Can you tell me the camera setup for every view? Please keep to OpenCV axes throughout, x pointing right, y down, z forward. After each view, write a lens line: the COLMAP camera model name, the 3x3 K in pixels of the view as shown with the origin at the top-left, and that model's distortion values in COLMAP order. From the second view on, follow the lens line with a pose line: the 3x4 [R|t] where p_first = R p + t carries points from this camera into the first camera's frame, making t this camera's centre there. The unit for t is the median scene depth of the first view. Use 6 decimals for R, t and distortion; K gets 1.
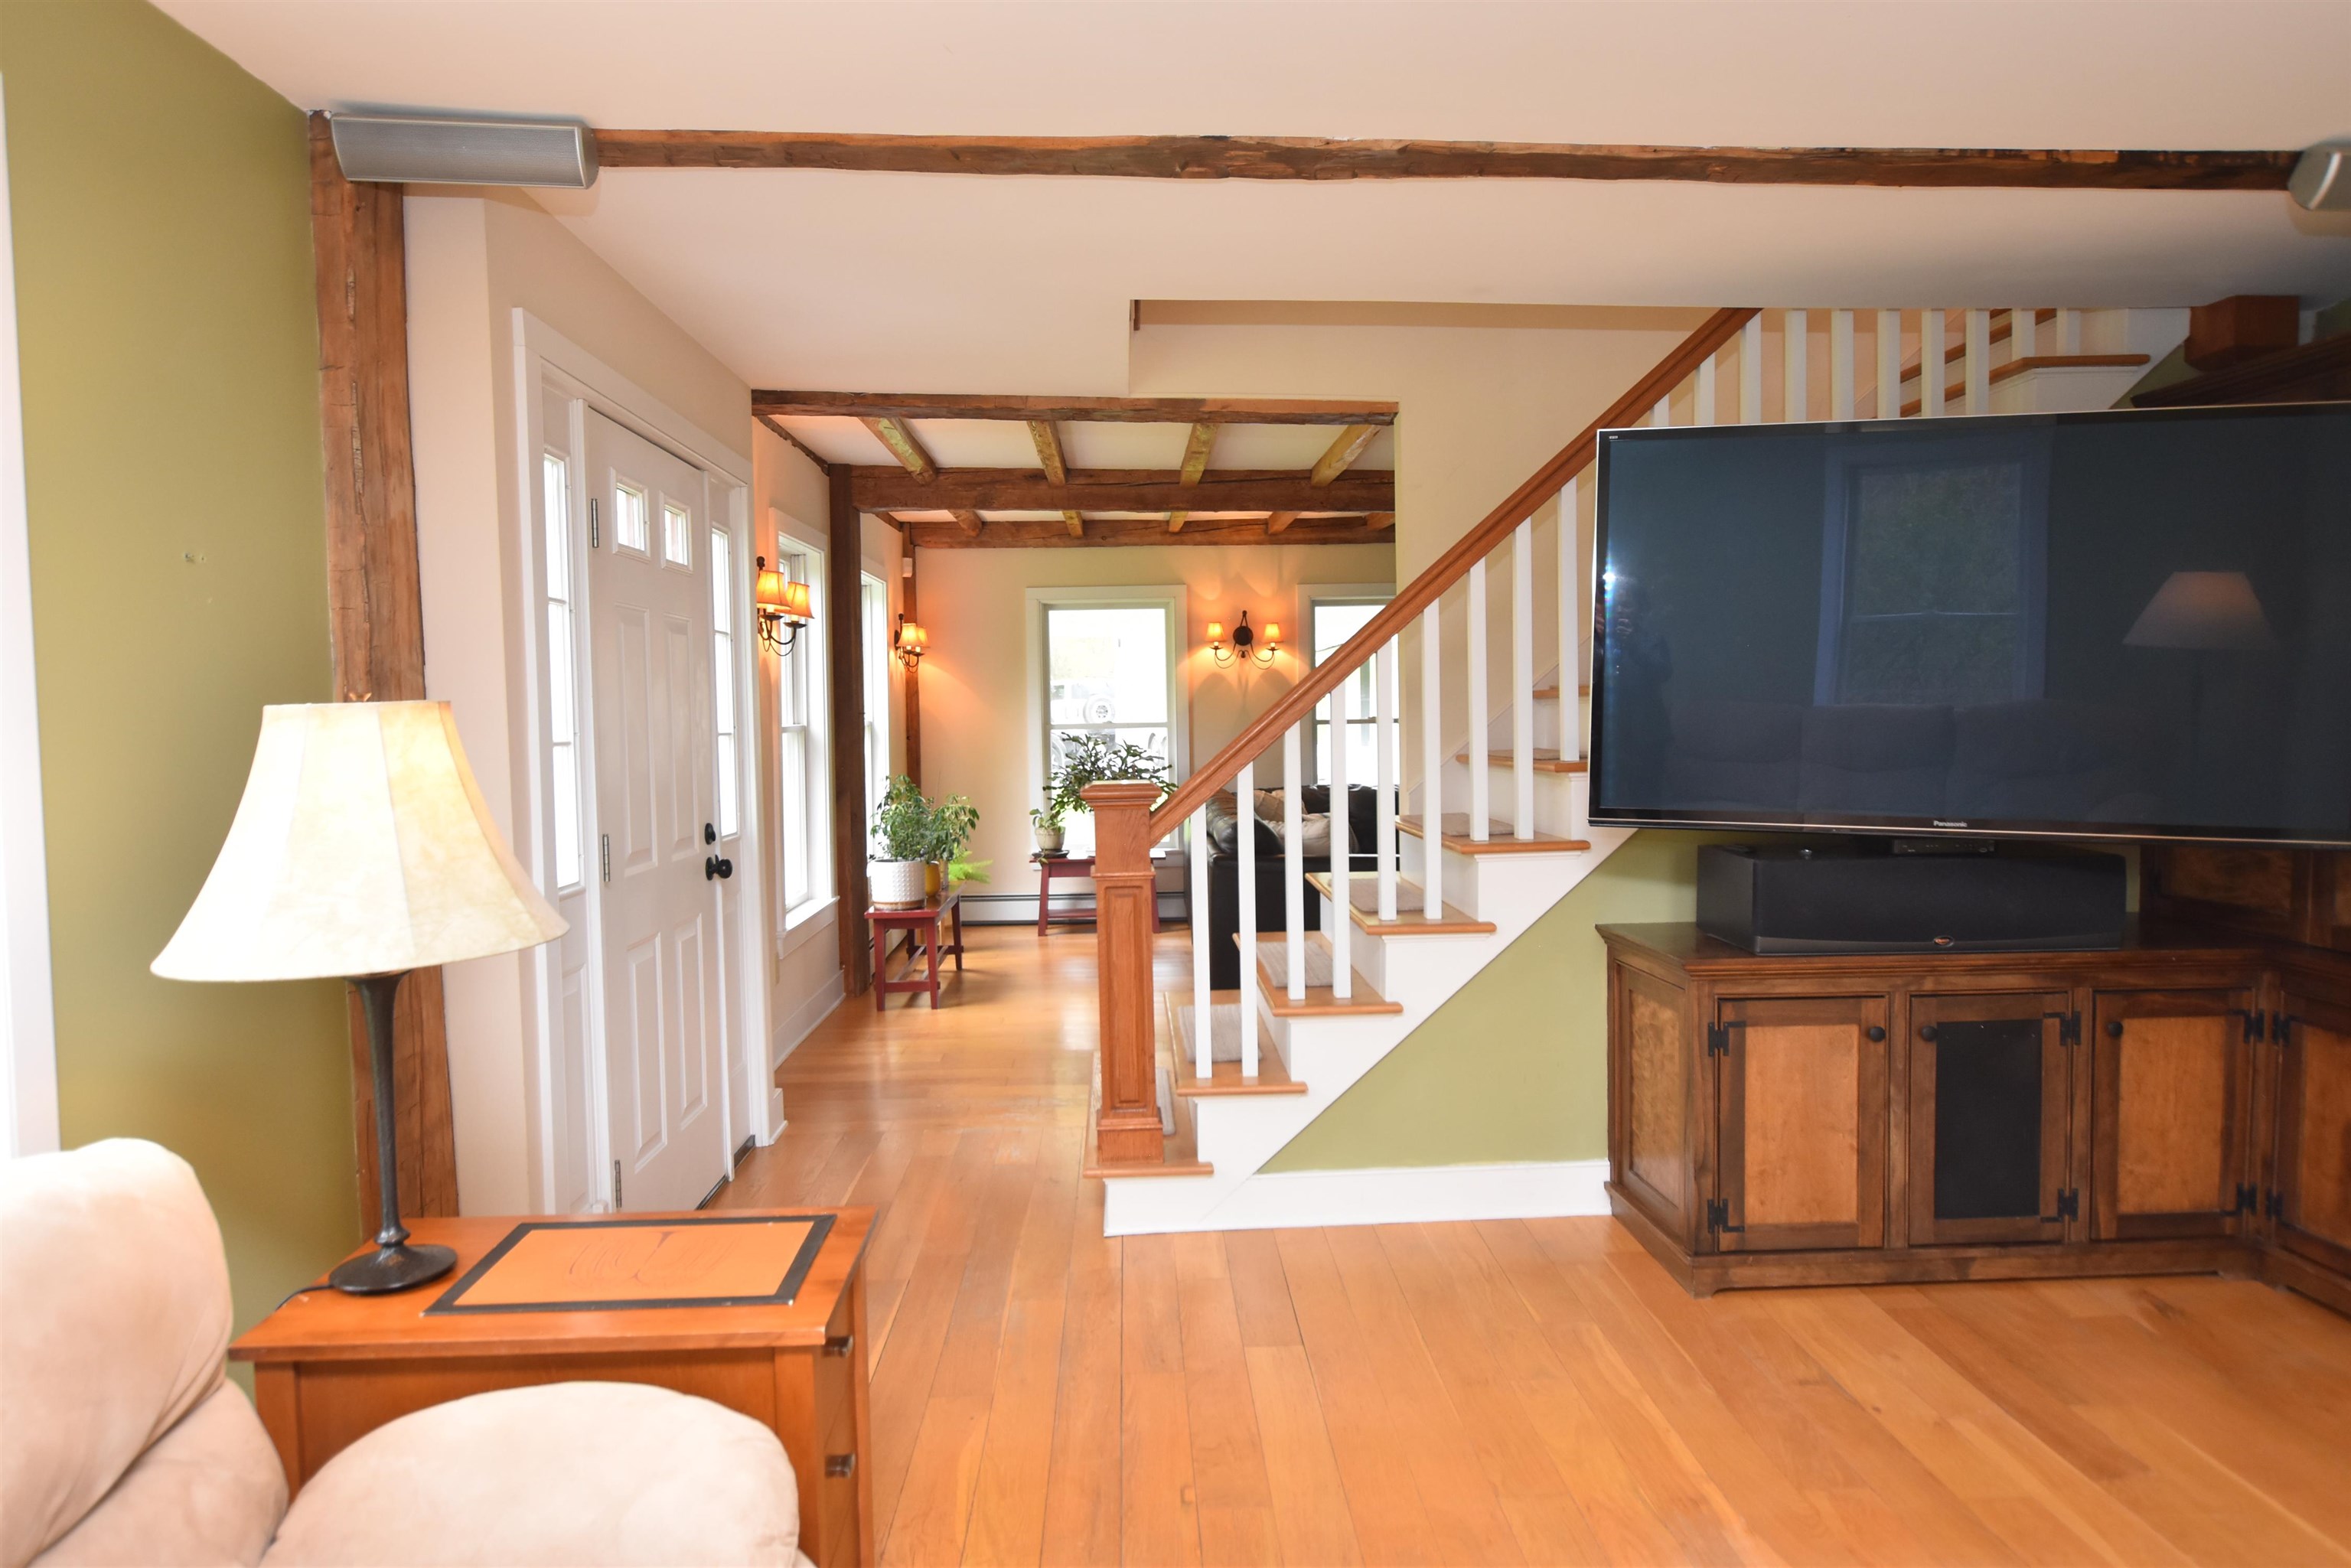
lens RADIAL K [[1415.2, 0, 1178.0], [0, 1415.2, 786.4], [0, 0, 1]] dist [-0.006736, 0.003196]
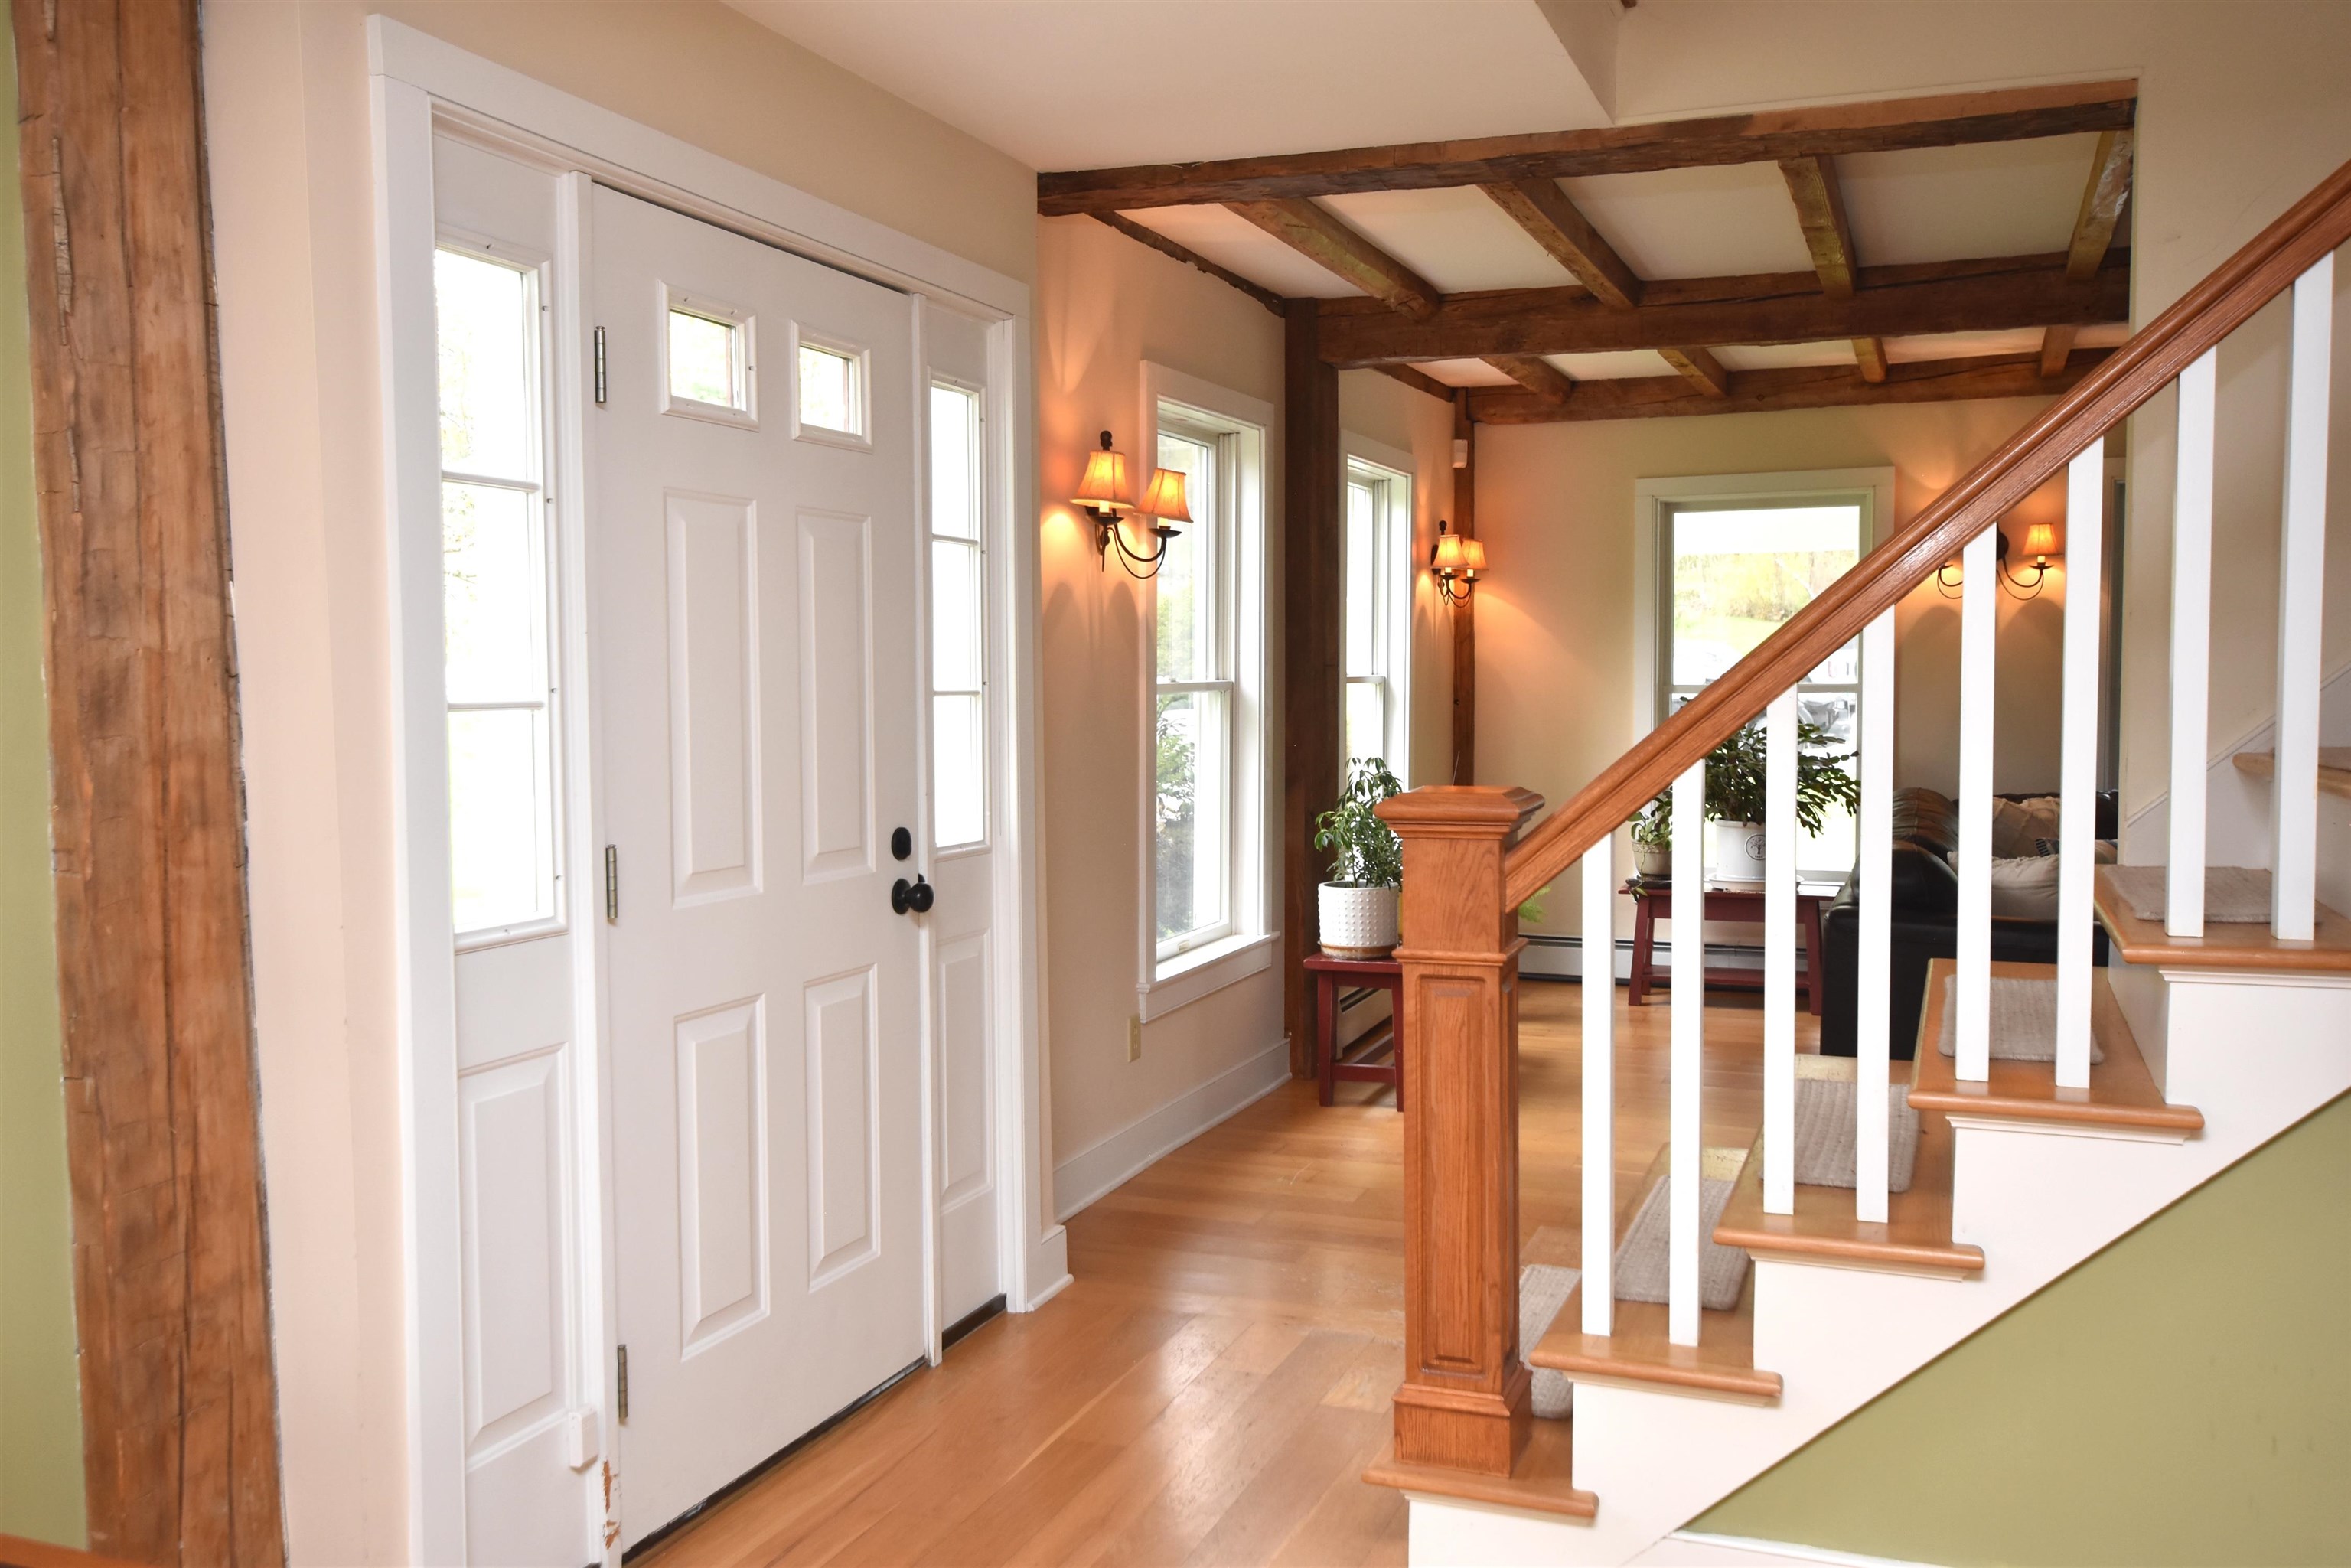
lens RADIAL K [[1902.6, 0, 1170.8], [0, 1902.6, 788.6], [0, 0, 1]] dist [-0.000442, 0.028069]
pose [[0.914729, 0.035367, -0.402517, 0.094073], [-0.030495, 0.999364, 0.018507, -0.008288], [0.402915, -0.004654, 0.915225, 0.157543]]
